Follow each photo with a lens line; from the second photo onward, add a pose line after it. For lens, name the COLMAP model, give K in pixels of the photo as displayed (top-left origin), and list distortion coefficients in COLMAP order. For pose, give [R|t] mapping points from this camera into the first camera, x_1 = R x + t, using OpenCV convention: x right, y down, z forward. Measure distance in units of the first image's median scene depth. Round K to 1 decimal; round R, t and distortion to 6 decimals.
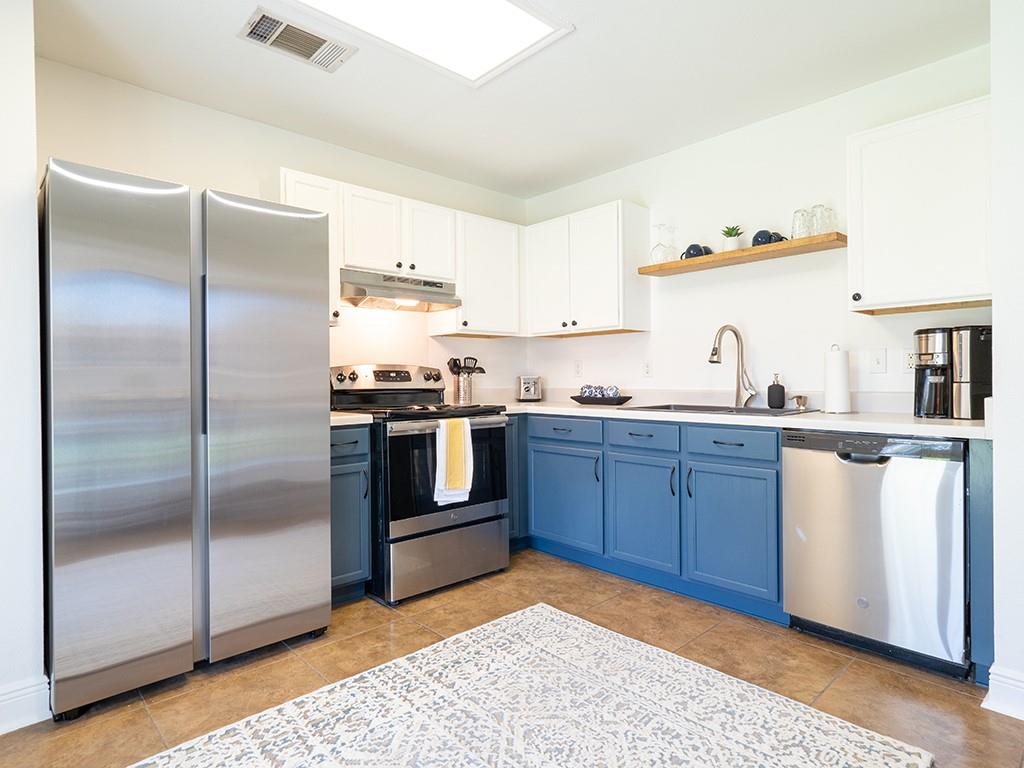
lens RADIAL K [[576.2, 0, 514.9], [0, 576.2, 378.7], [0, 0, 1]] dist [0.004007, 0.002500]
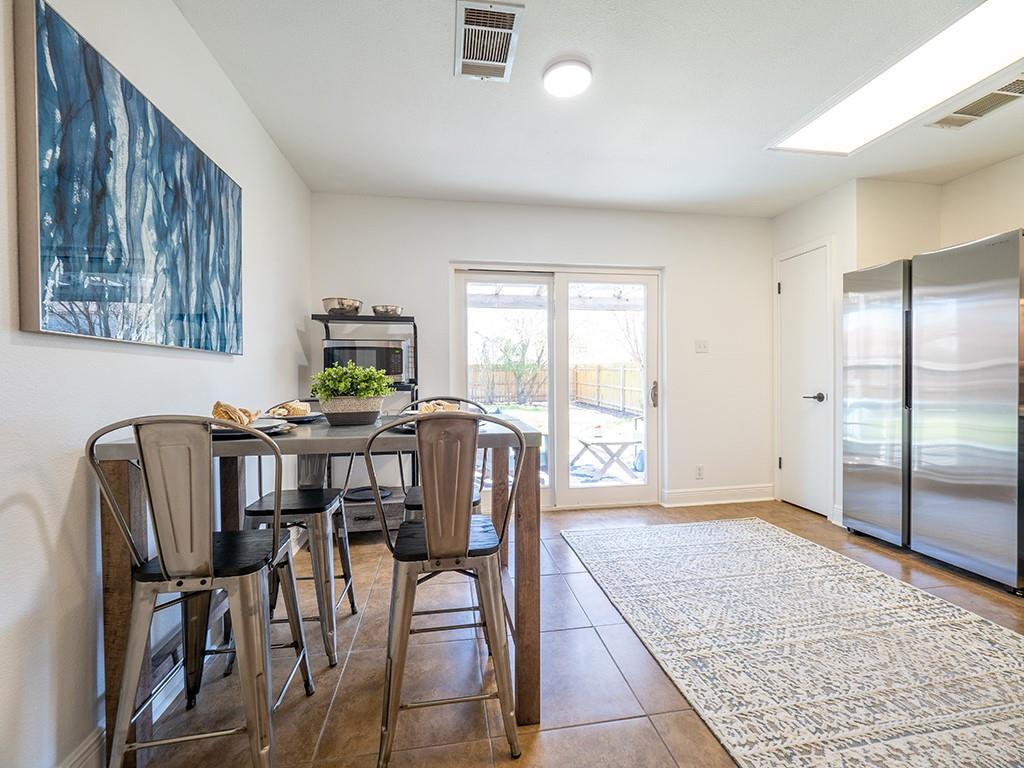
lens RADIAL K [[431.0, 0, 511.2], [0, 431.0, 378.7], [0, 0, 1]] dist [-0.003364, -0.002024]
pose [[-0.561154, 0.016099, -0.827555, 0.978247], [0.010032, 0.999870, 0.012649, -0.011681], [0.827650, -0.001204, -0.561243, 0.667896]]
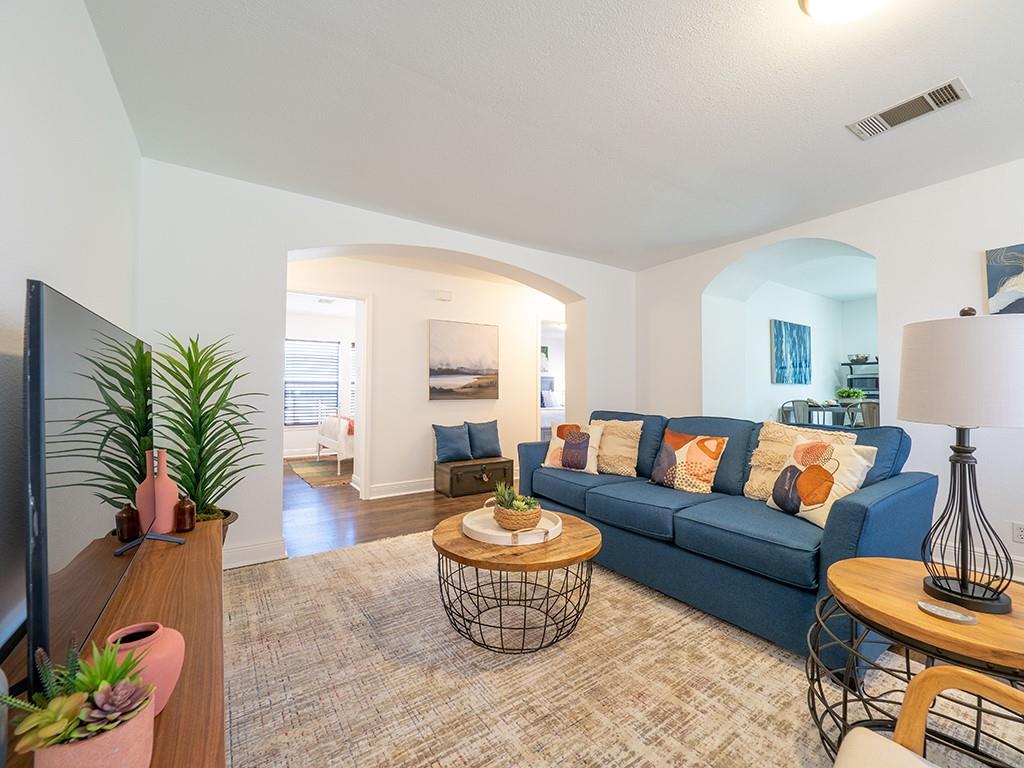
lens RADIAL K [[431.0, 0, 515.2], [0, 431.0, 384.4], [0, 0, 1]] dist [-0.003364, -0.002024]
pose [[-0.988073, 0.016847, 0.153060, 1.878623], [0.014109, 0.999721, -0.018956, -0.030456], [-0.153336, -0.016571, -0.988035, 2.456434]]
